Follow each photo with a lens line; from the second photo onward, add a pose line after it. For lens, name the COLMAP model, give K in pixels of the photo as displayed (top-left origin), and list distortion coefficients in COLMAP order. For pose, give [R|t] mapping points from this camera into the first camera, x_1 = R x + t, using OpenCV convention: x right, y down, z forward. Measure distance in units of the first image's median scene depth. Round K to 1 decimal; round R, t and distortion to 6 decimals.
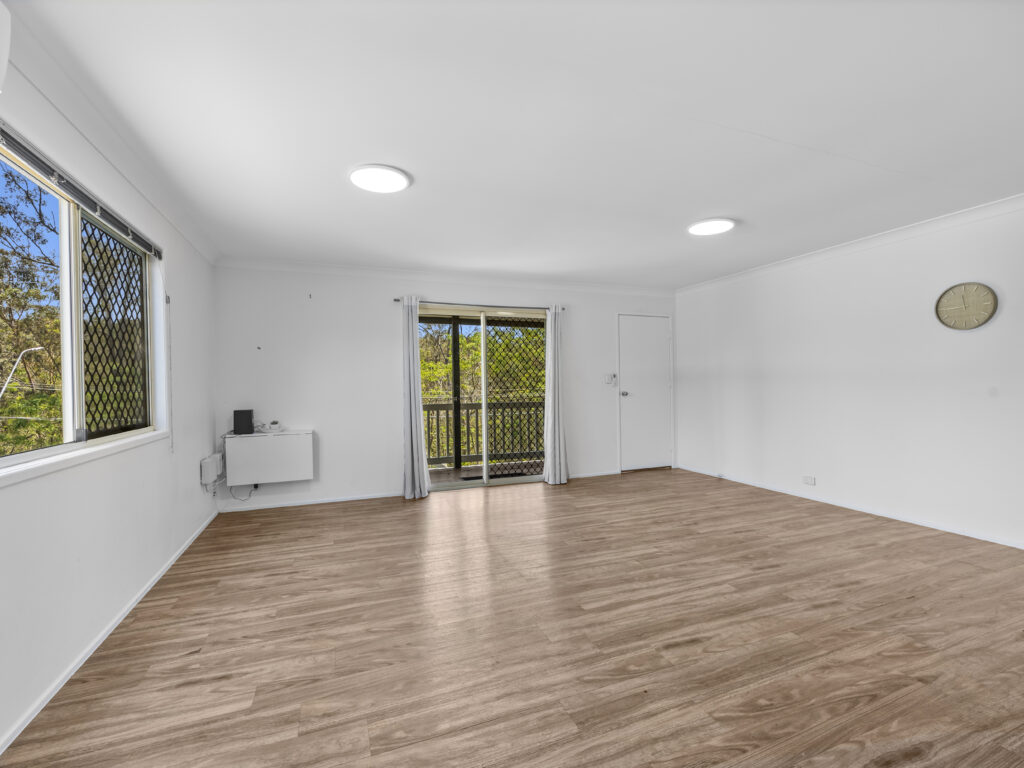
lens RADIAL K [[467.1, 0, 512.1], [0, 467.1, 385.7], [0, 0, 1]] dist [0.001916, 0.000057]
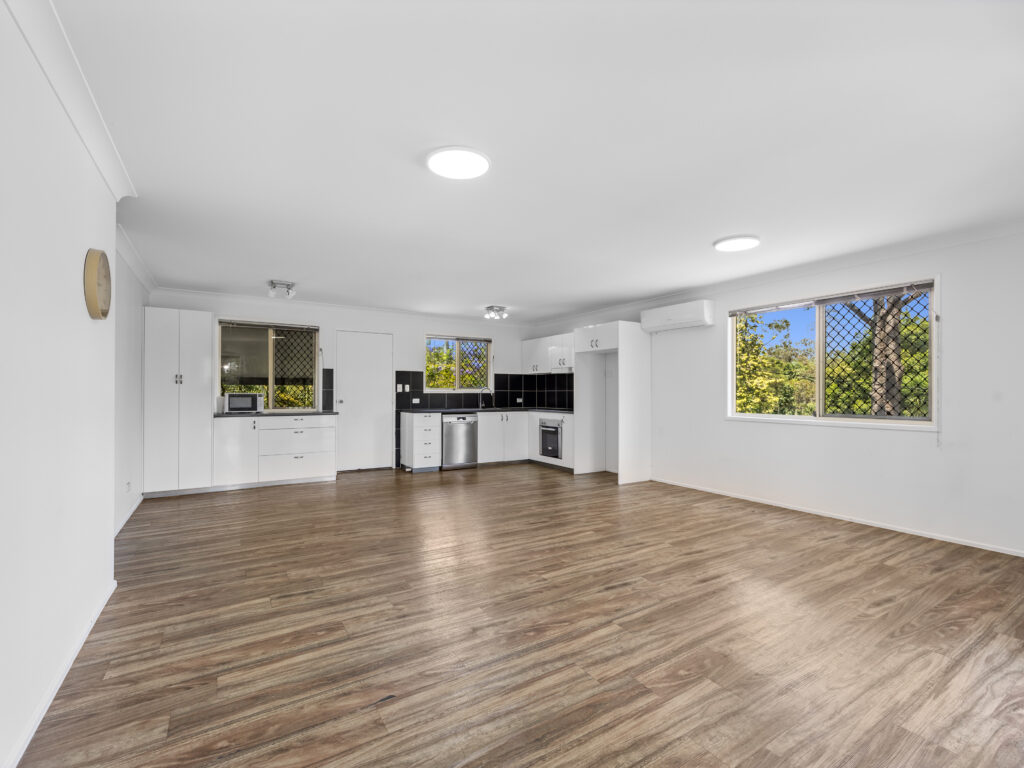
lens RADIAL K [[467.1, 0, 510.9], [0, 467.1, 387.9], [0, 0, 1]] dist [0.001916, 0.000057]
pose [[-0.983563, 0.008342, -0.180371, 0.556181], [0.009301, 0.999947, -0.004469, -0.011737], [0.180324, -0.006074, -0.983589, 1.963862]]
